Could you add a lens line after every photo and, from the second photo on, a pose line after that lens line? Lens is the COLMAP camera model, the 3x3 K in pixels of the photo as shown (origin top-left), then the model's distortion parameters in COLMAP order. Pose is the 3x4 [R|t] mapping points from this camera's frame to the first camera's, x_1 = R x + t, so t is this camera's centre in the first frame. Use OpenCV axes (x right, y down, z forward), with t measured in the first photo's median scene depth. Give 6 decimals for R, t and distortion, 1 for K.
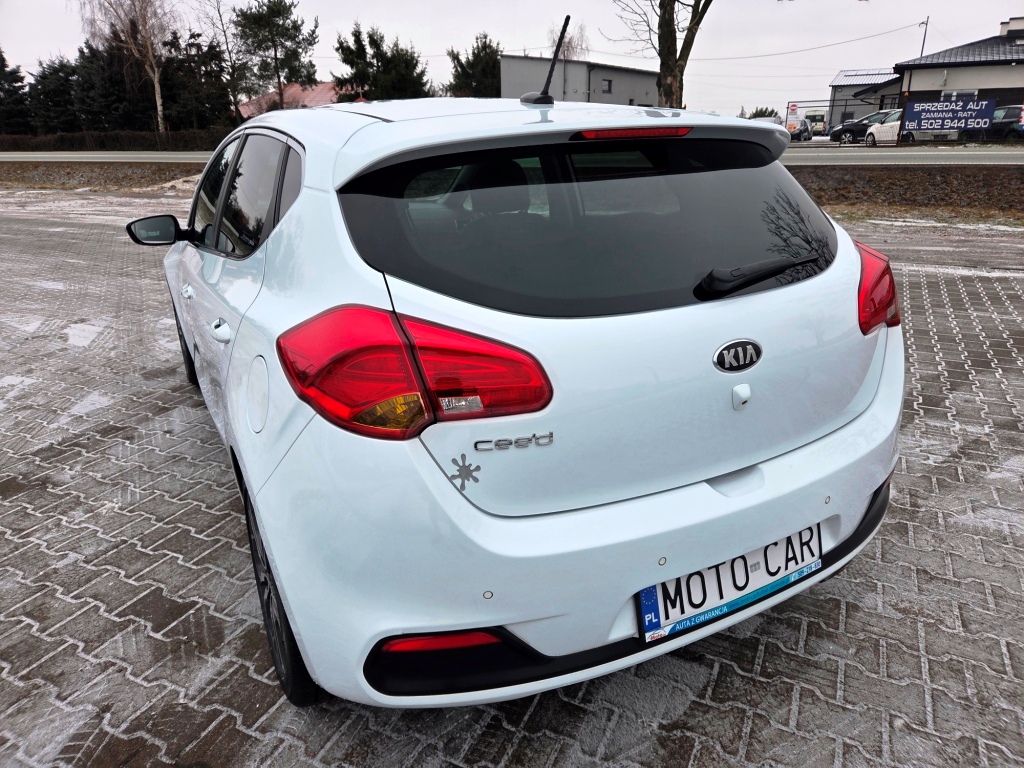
lens RADIAL K [[685.5, 0, 515.4], [0, 685.5, 366.4], [0, 0, 1]] dist [0.072689, -0.059709]
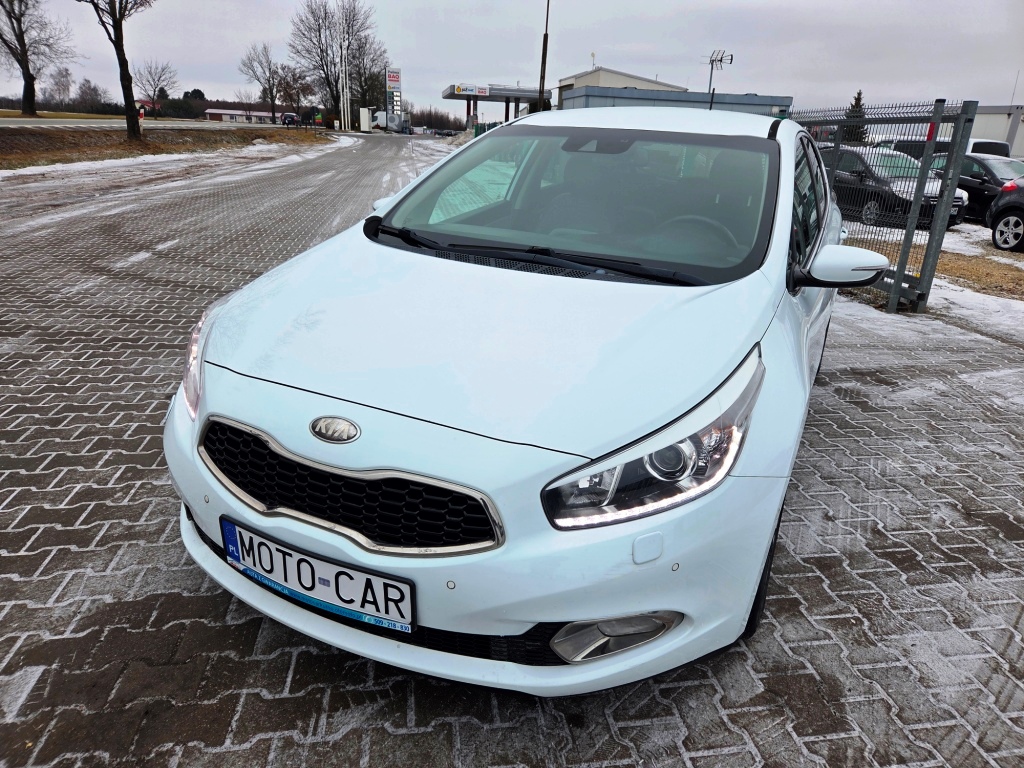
lens RADIAL K [[687.3, 0, 530.3], [0, 687.3, 381.1], [0, 0, 1]] dist [0.079759, -0.067342]
pose [[-0.590942, -0.281716, 0.755925, -1.852143], [0.225387, 0.842072, 0.490016, -1.071447], [-0.774589, 0.459947, -0.434121, 3.335636]]
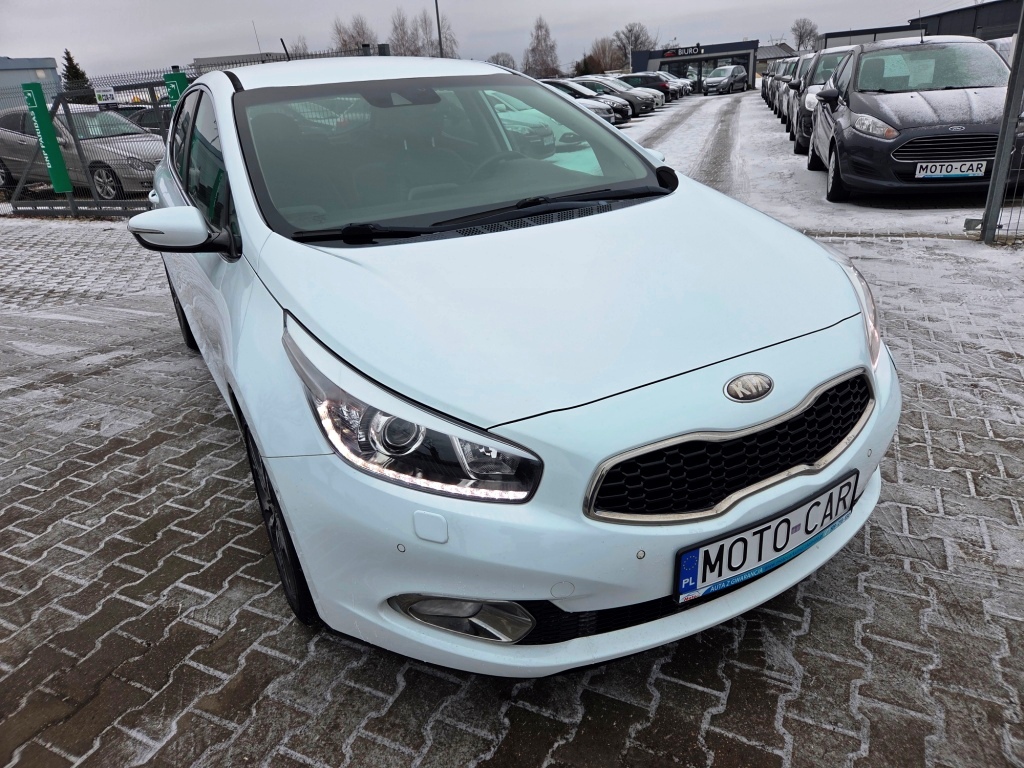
lens RADIAL K [[685.5, 0, 515.4], [0, 685.5, 366.4], [0, 0, 1]] dist [0.072689, -0.059709]
pose [[-0.995598, 0.092529, 0.014954, -0.698028], [0.079324, 0.746797, 0.660304, -1.254518], [0.049929, 0.658584, -0.750849, 3.811382]]
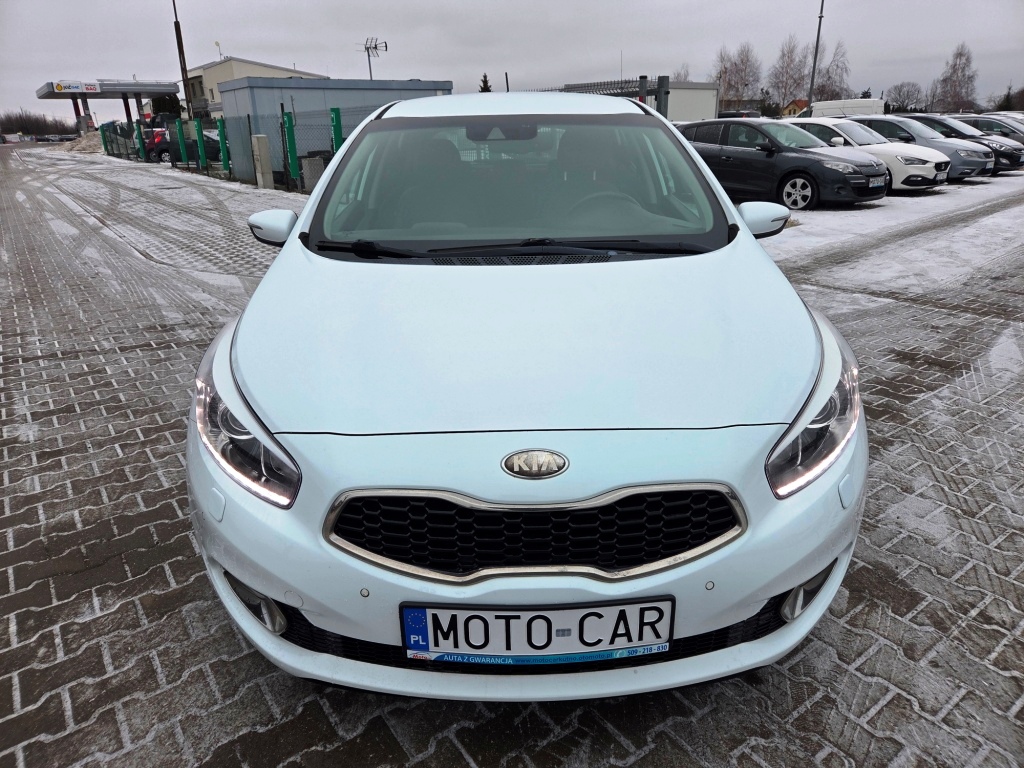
lens RADIAL K [[685.5, 0, 515.4], [0, 685.5, 366.4], [0, 0, 1]] dist [0.072689, -0.059709]
pose [[-0.886893, -0.115466, 0.447312, -1.332233], [0.186260, 0.796701, 0.574956, -1.195164], [-0.422761, 0.593241, -0.685083, 3.679863]]
